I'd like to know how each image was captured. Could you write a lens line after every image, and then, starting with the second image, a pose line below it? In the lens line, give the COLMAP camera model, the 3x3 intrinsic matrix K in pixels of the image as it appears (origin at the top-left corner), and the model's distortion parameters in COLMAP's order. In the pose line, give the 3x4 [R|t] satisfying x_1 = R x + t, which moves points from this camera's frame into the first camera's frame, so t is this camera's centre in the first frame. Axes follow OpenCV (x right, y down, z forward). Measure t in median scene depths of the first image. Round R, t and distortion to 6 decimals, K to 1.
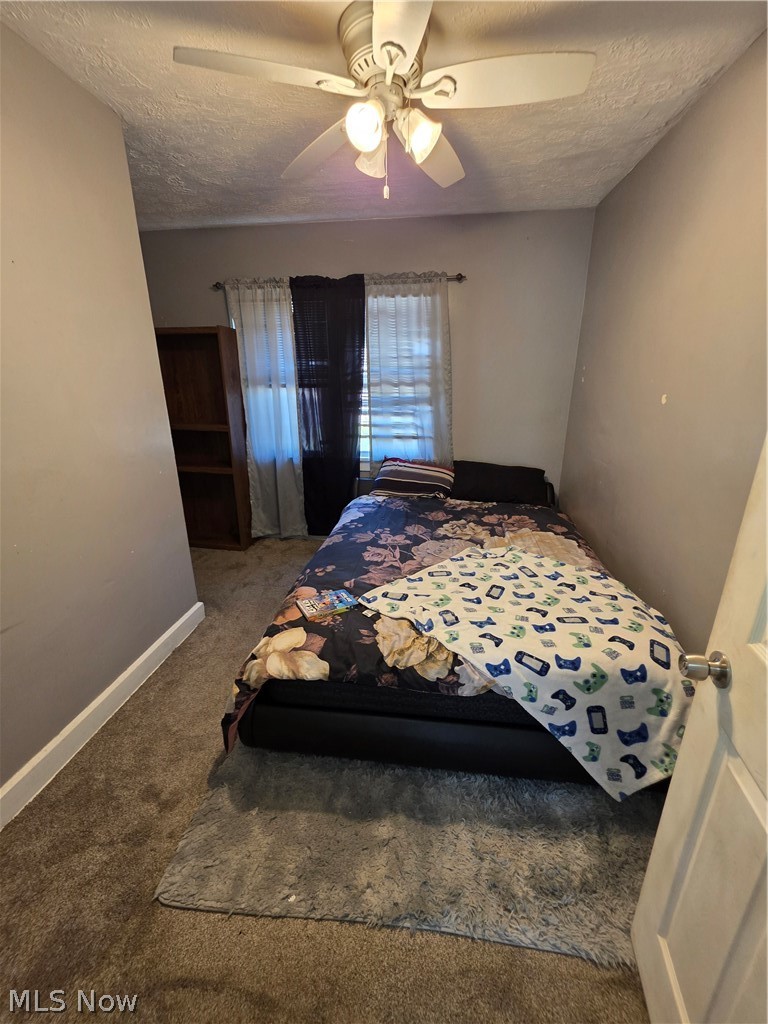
lens RADIAL K [[412.1, 0, 382.3], [0, 412.1, 509.9], [0, 0, 1]] dist [-0.001404, 0.000922]
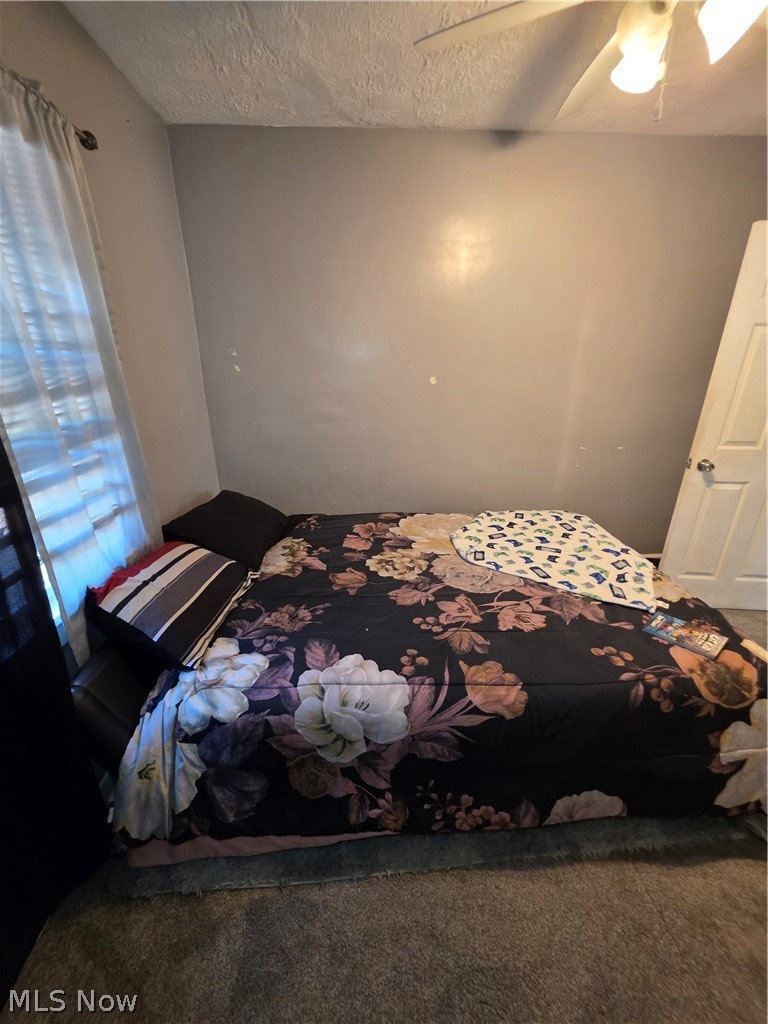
lens RADIAL K [[412.1, 0, 382.6], [0, 412.1, 515.0], [0, 0, 1]] dist [-0.001404, 0.000922]
pose [[-0.166693, -0.348877, 0.922225, -0.521785], [0.308138, 0.870033, 0.384829, -0.363955], [-0.936624, 0.348321, -0.037526, 1.089536]]
